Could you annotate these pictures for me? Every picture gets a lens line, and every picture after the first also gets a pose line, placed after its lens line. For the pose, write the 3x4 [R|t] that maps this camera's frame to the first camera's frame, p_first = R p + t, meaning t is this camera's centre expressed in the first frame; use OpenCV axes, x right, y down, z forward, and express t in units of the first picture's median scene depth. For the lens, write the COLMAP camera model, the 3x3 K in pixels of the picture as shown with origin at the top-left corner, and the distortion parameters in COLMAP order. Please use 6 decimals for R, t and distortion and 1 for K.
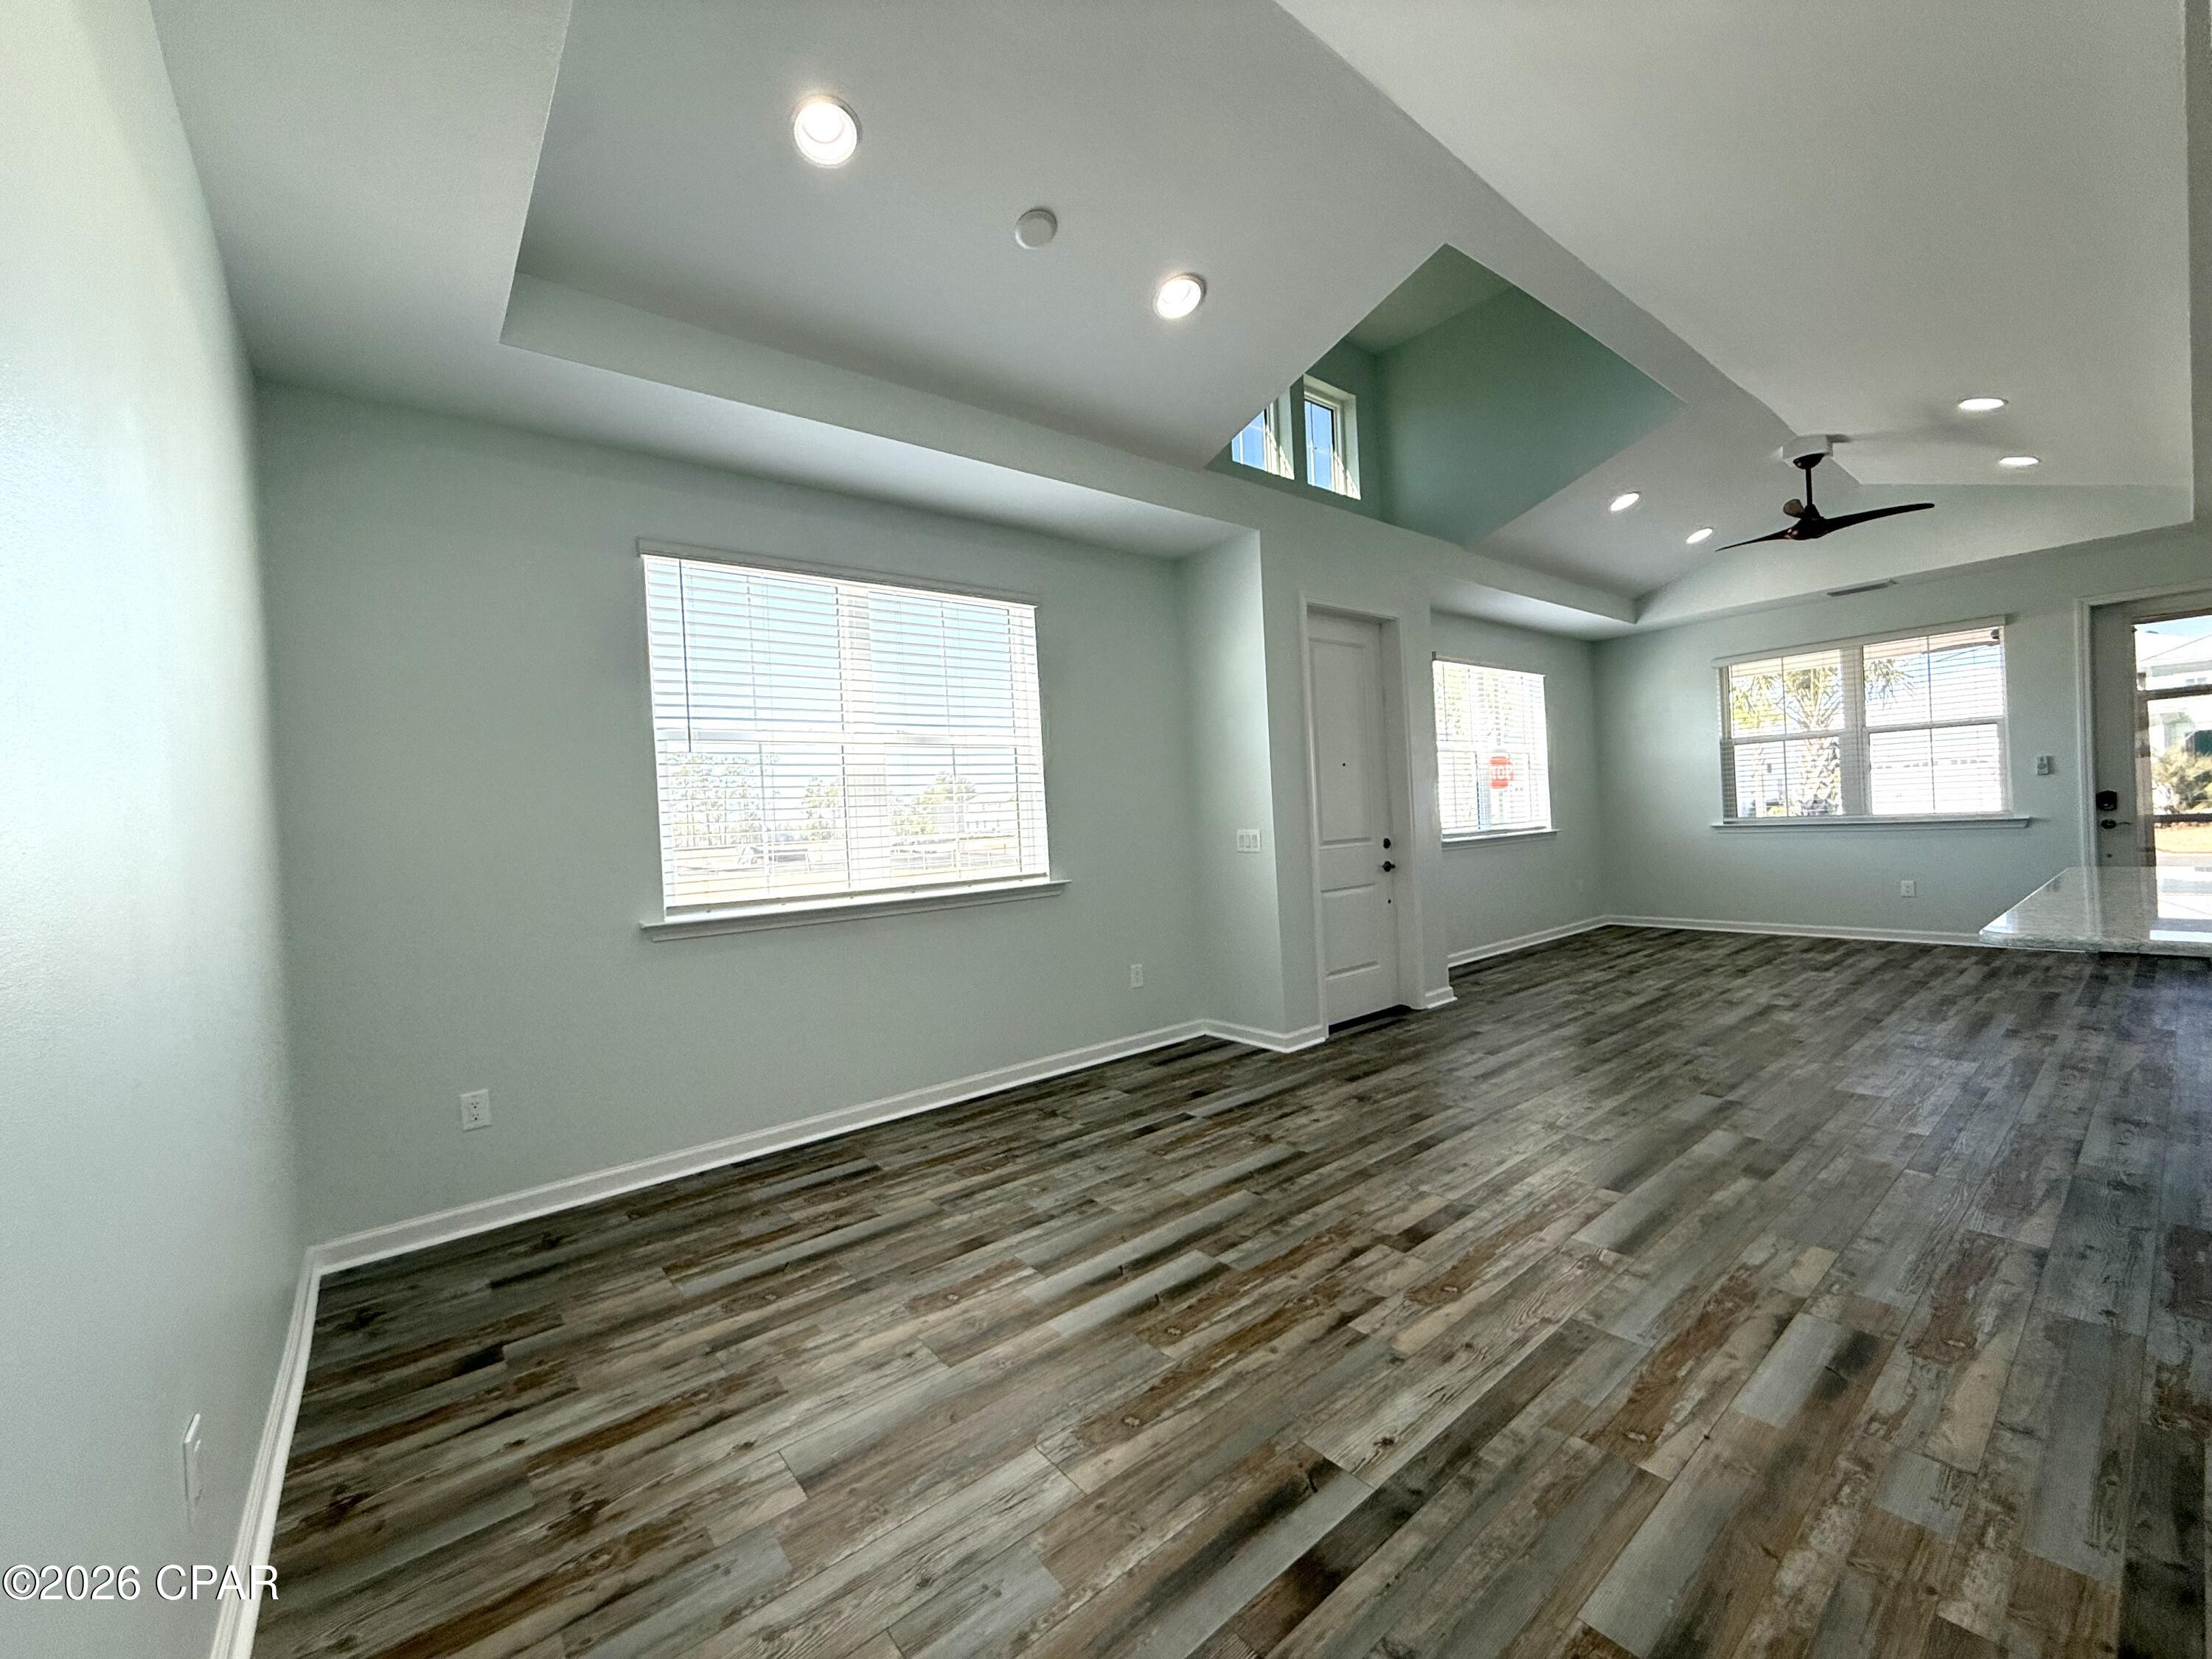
lens RADIAL K [[879.9, 0, 1106.6], [0, 879.9, 824.2], [0, 0, 1]] dist [0.002687, -0.000497]
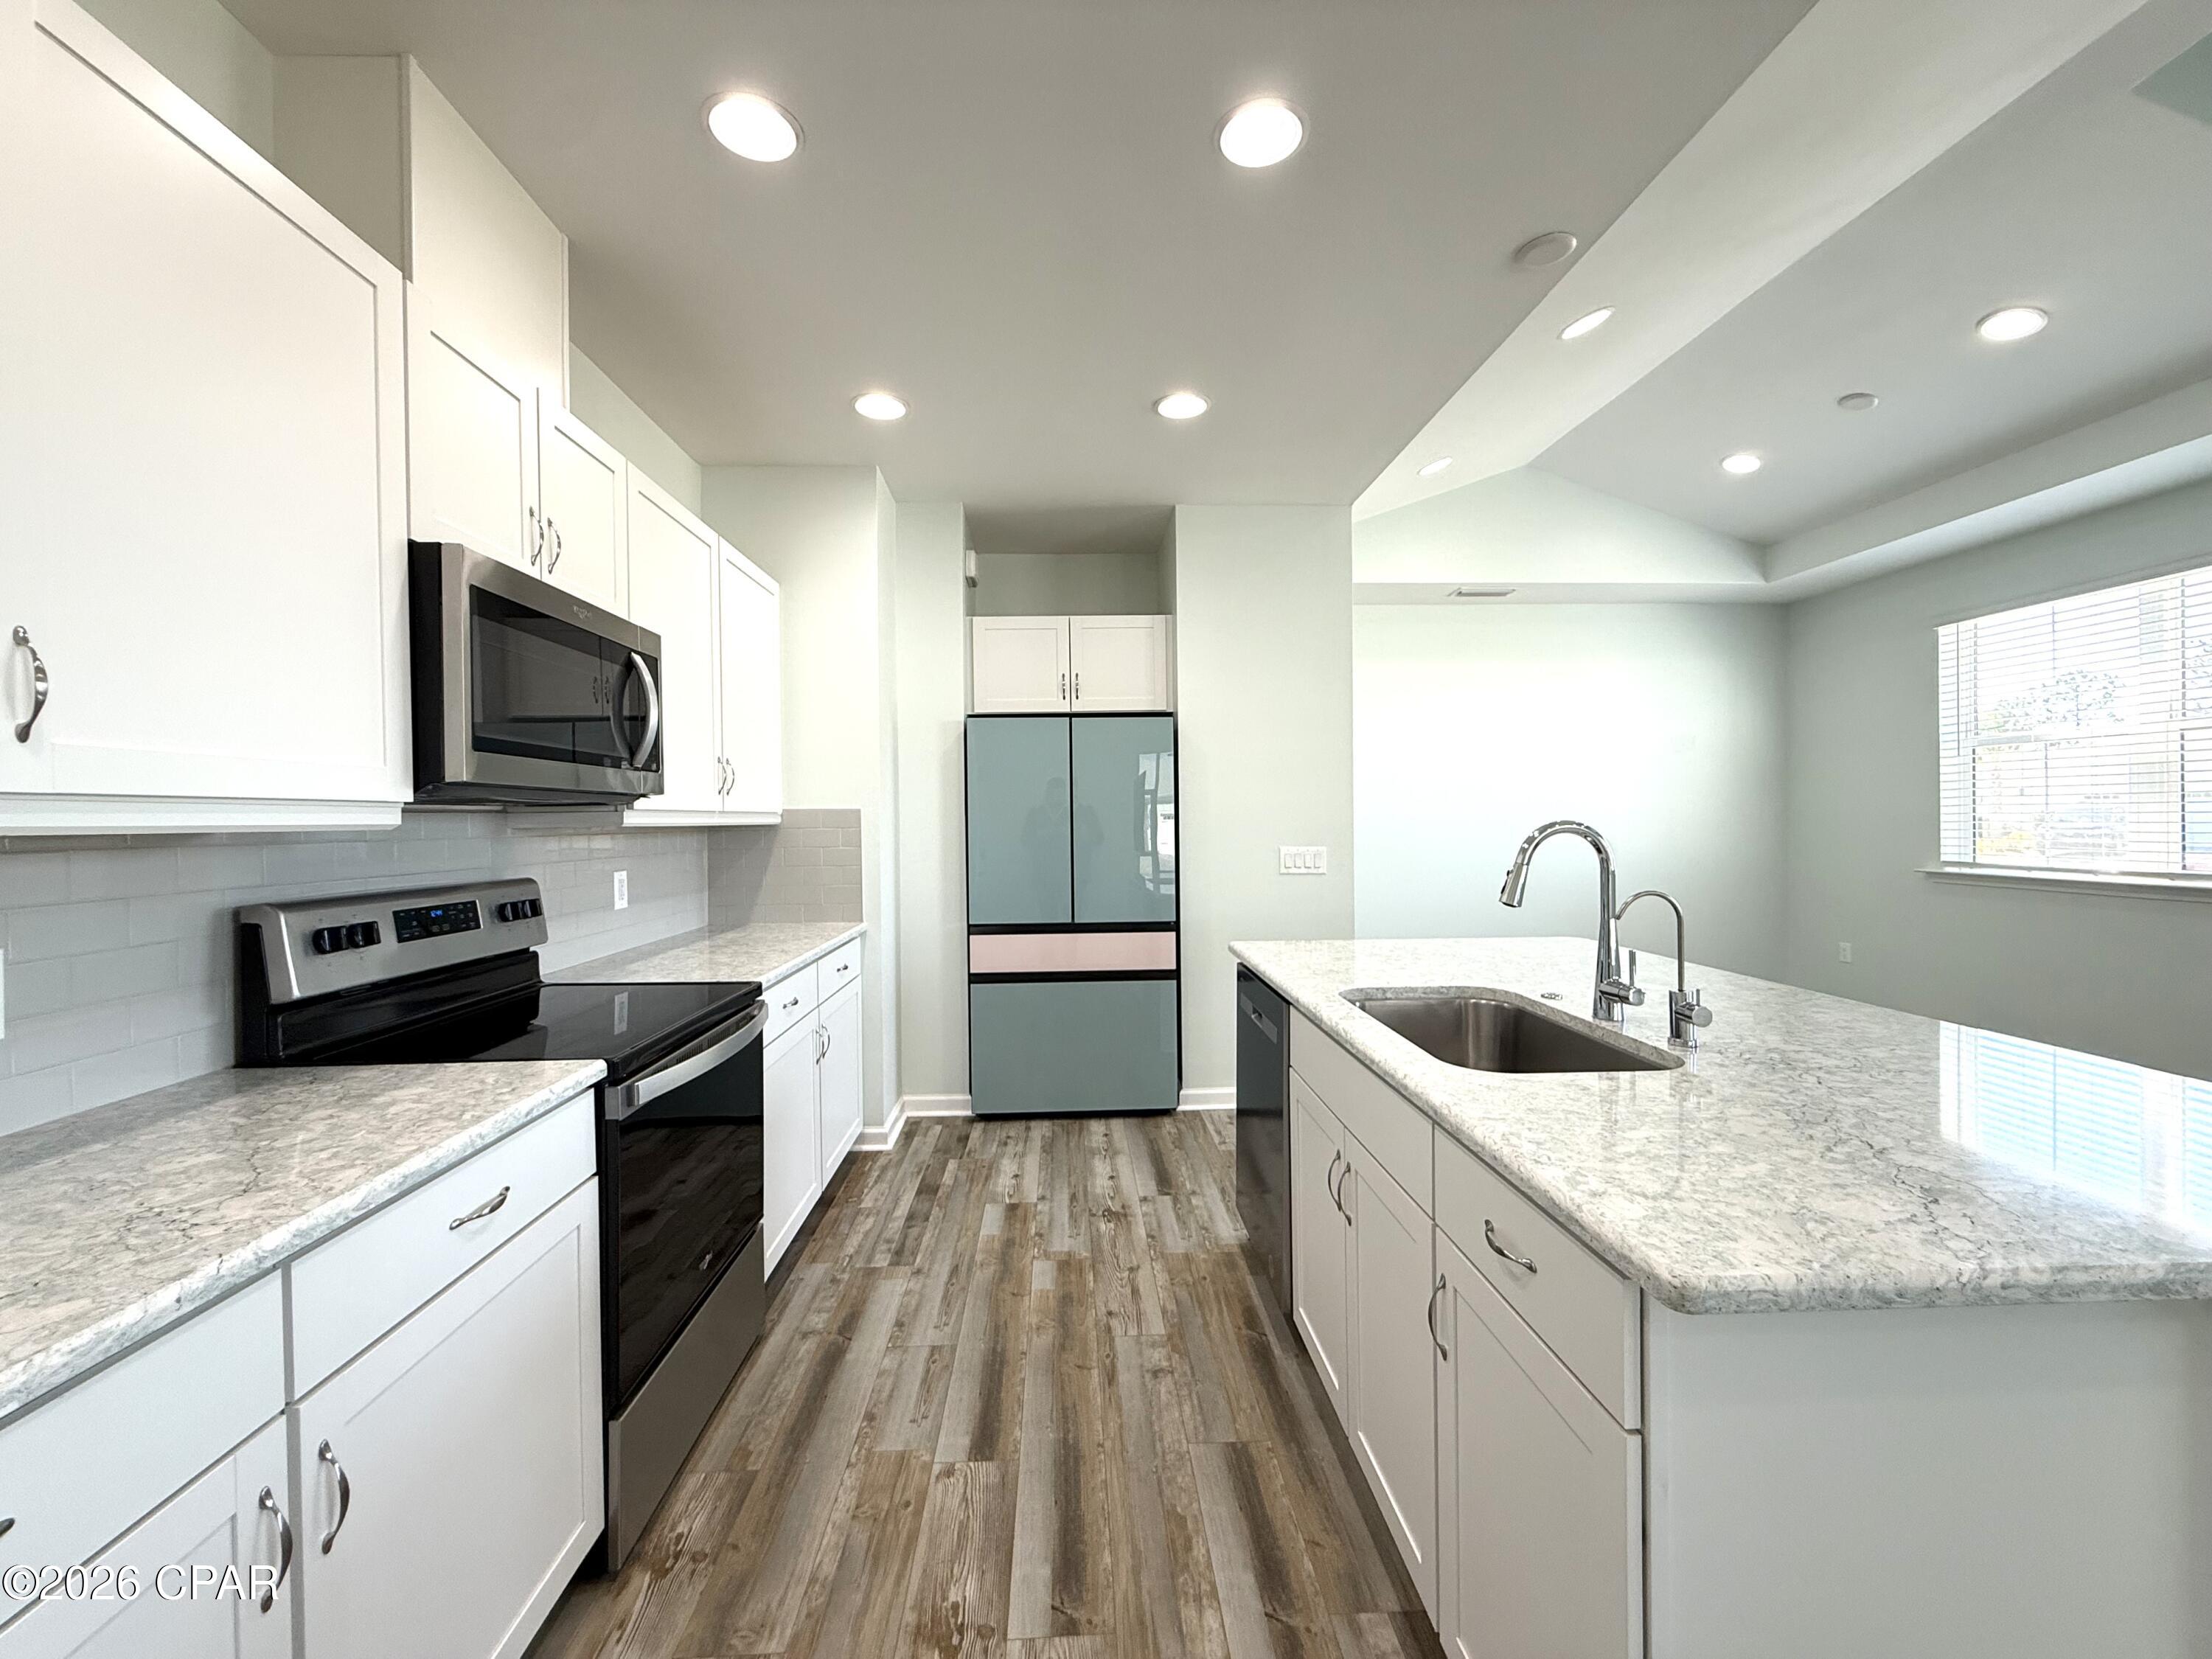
lens RADIAL K [[879.9, 0, 1094.7], [0, 879.9, 828.2], [0, 0, 1]] dist [0.002687, -0.000497]
pose [[-0.596350, 0.065648, -0.800036, 2.051152], [0.039004, 0.997843, 0.052806, -0.128250], [0.801777, 0.000287, -0.597624, 0.980594]]
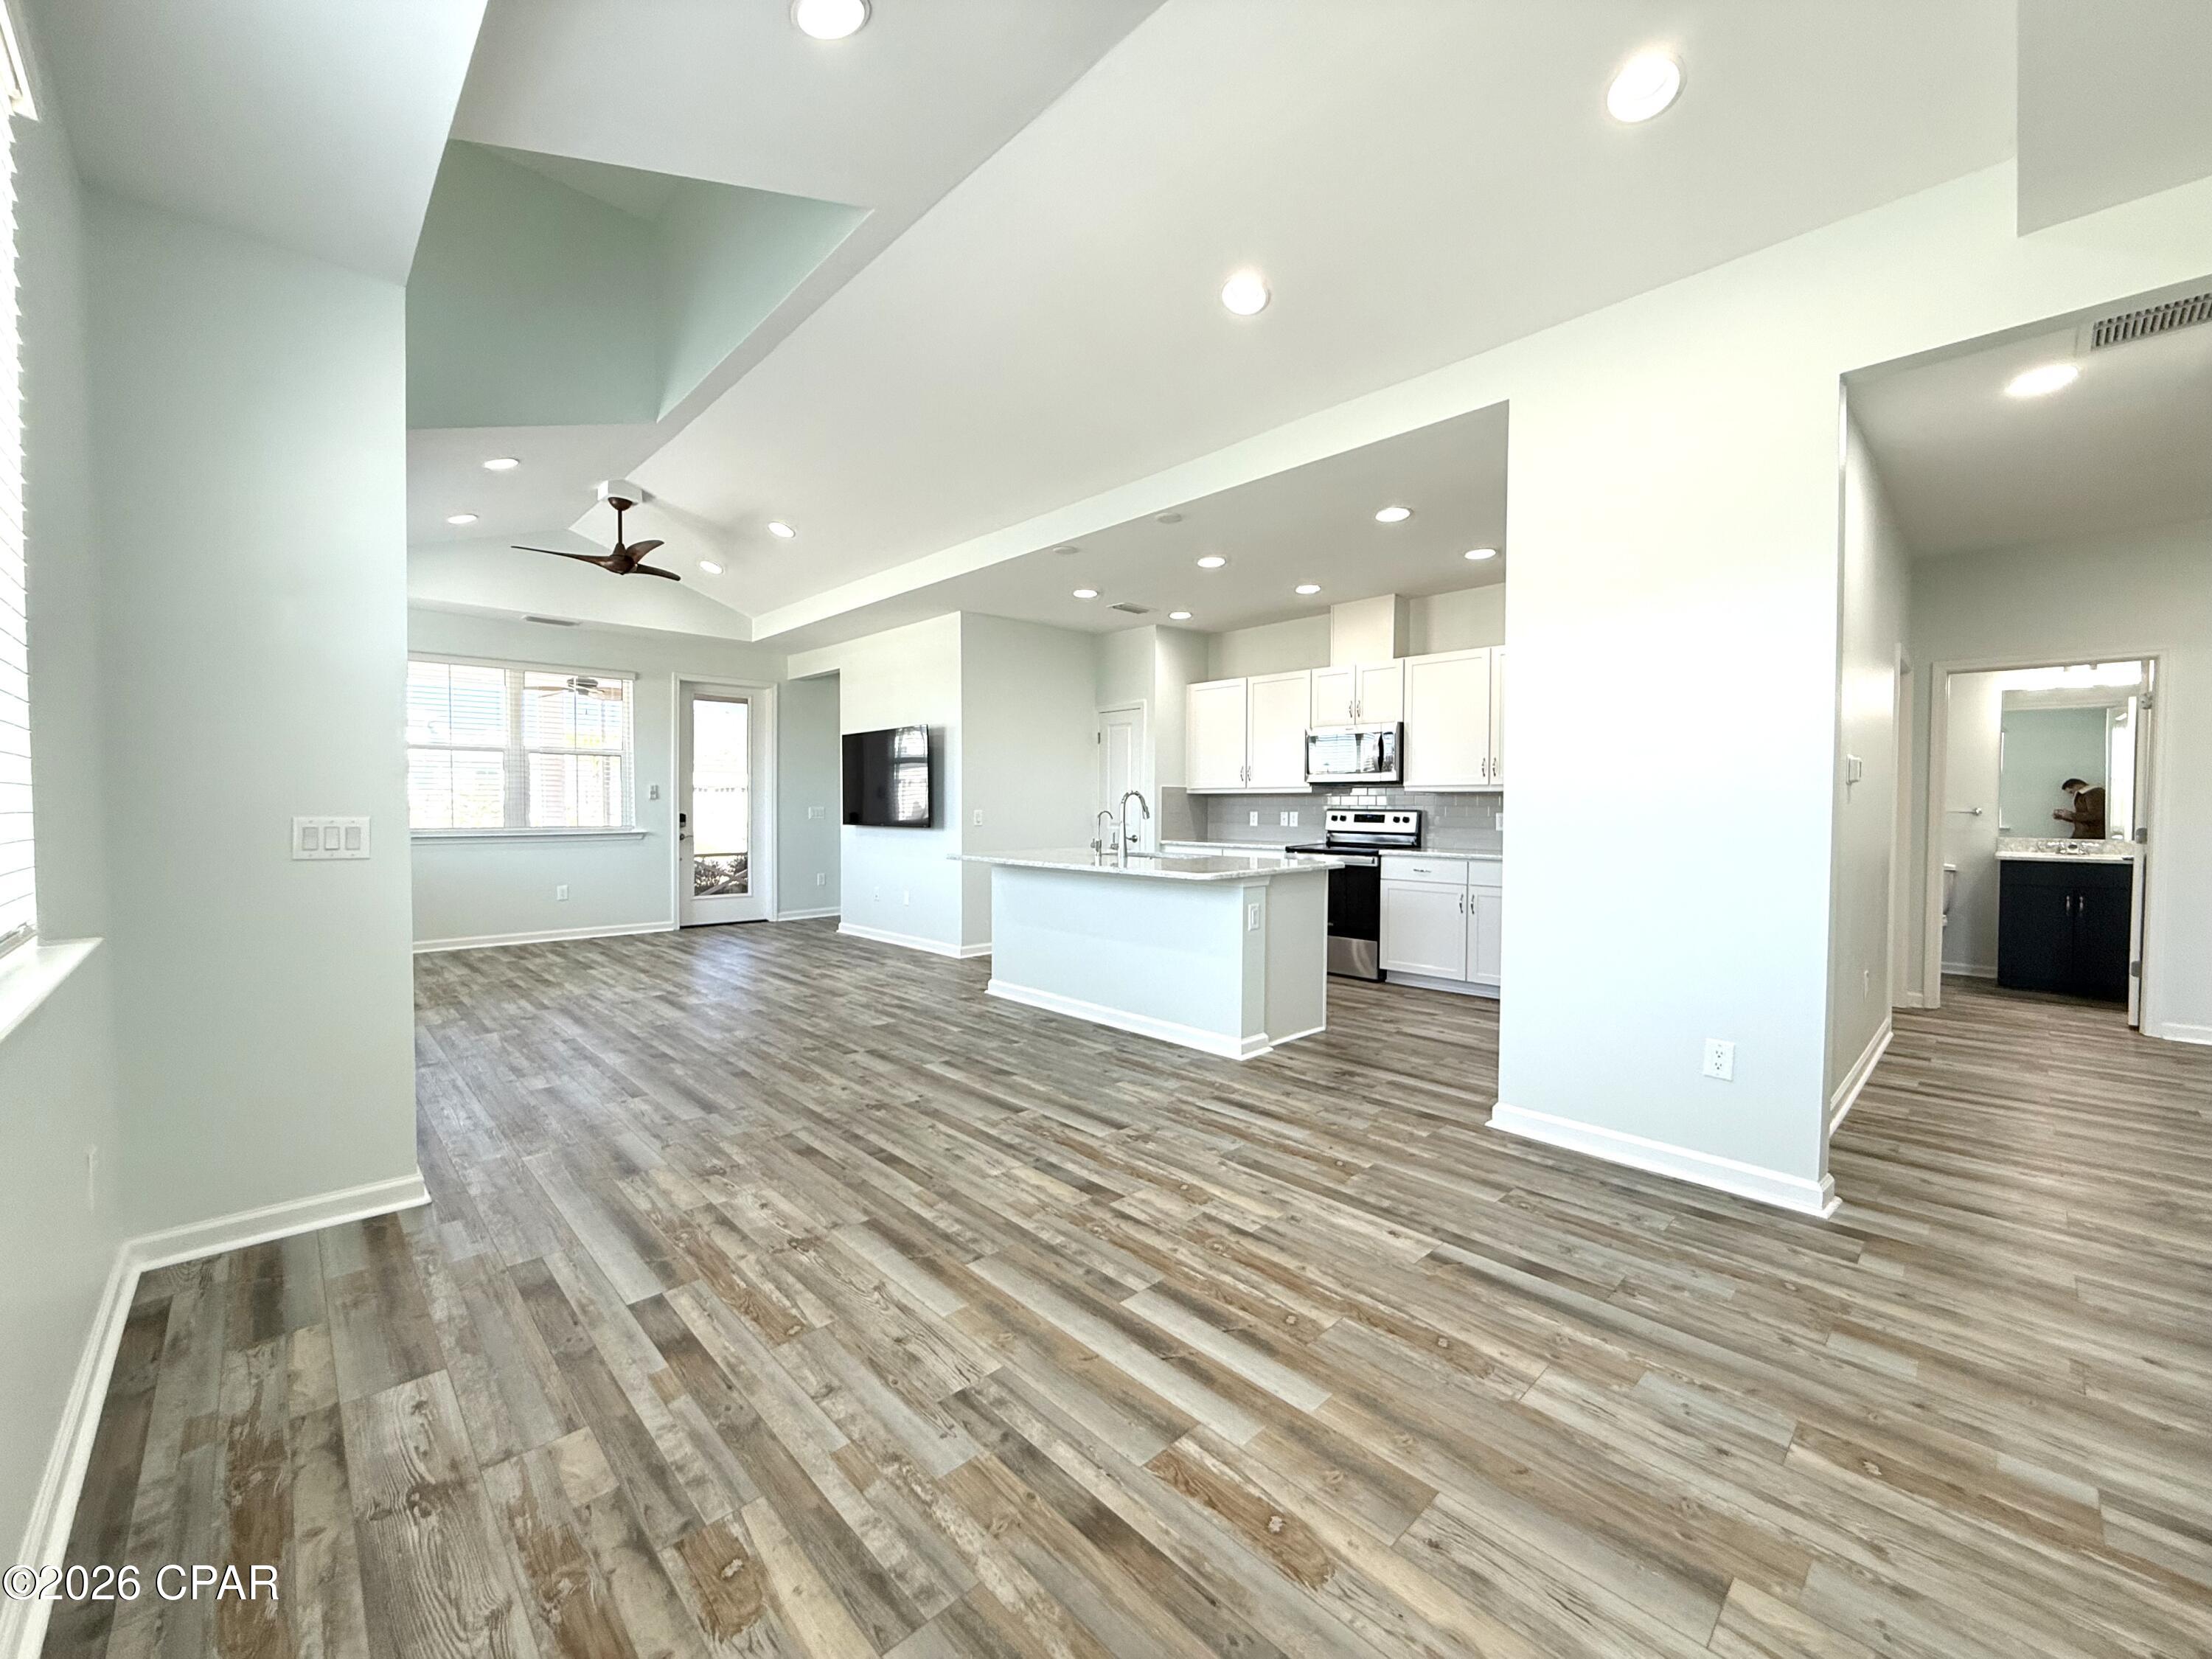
lens RADIAL K [[879.9, 0, 1092.2], [0, 879.9, 822.5], [0, 0, 1]] dist [0.002687, -0.000497]
pose [[-0.074583, 0.029559, 0.996777, -0.762055], [0.002936, 0.999563, -0.029422, 0.050276], [-0.997211, 0.000732, -0.074637, 1.109533]]
